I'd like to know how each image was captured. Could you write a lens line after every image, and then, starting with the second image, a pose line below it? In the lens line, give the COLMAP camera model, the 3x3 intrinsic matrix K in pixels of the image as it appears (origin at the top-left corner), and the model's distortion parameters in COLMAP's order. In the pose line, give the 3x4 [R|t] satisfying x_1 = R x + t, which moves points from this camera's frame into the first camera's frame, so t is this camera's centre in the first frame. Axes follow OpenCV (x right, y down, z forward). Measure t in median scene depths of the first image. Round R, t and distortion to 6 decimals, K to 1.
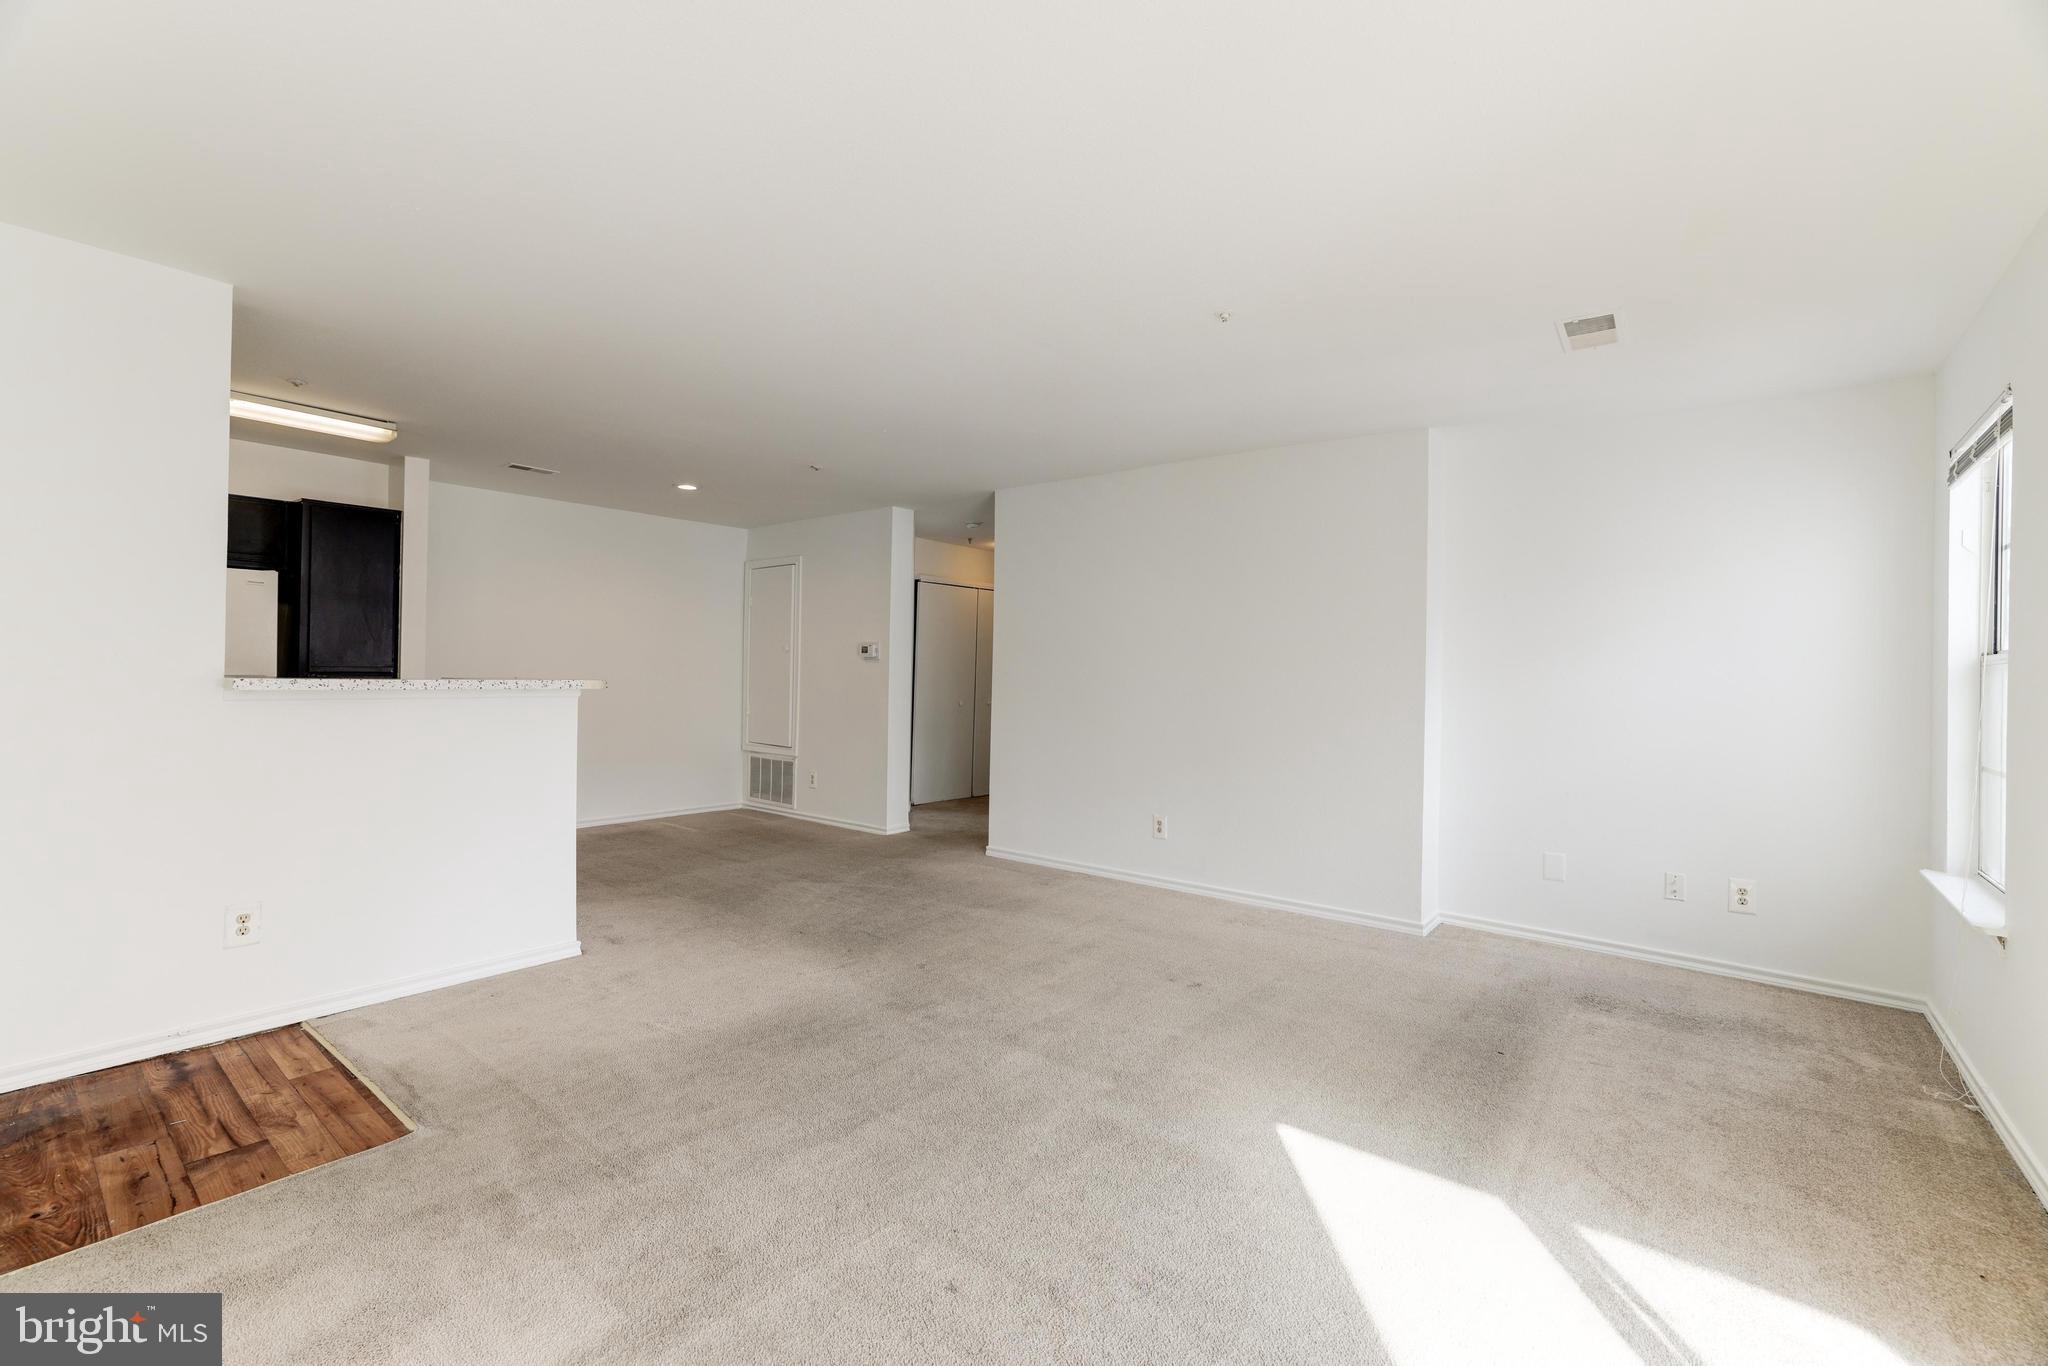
lens RADIAL K [[873.3, 0, 1028.4], [0, 873.3, 674.6], [0, 0, 1]] dist [-0.014679, 0.000644]
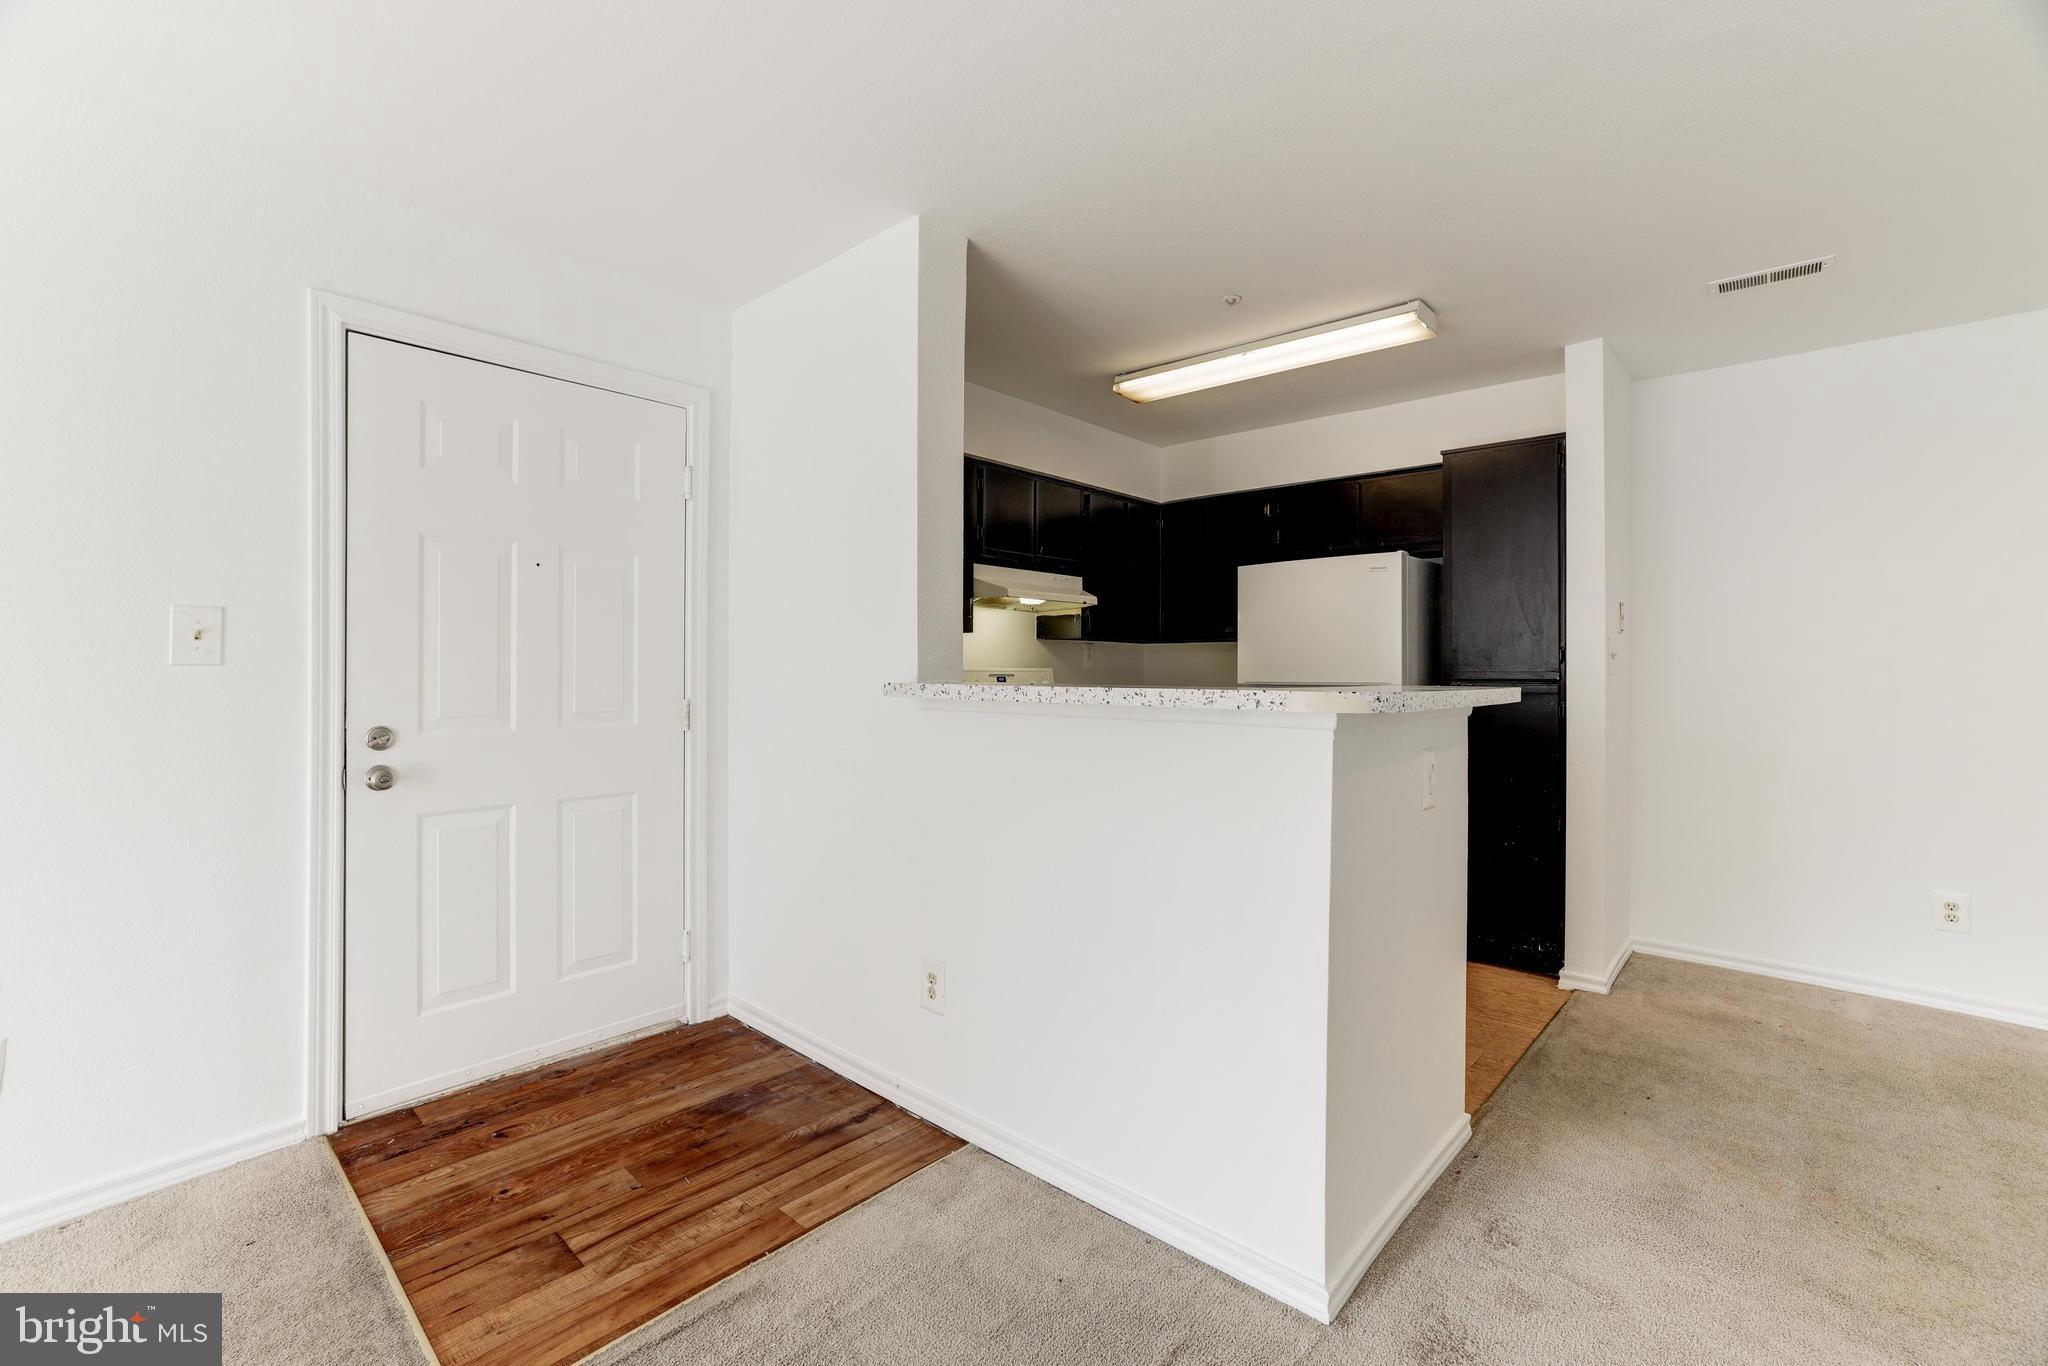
lens RADIAL K [[873.3, 0, 1028.4], [0, 873.3, 674.6], [0, 0, 1]] dist [-0.014679, 0.000644]
pose [[-0.065365, -0.010193, -0.997809, -0.107979], [-0.004951, 0.999939, -0.009890, 0.005100], [0.997849, 0.004294, -0.065411, 1.325511]]
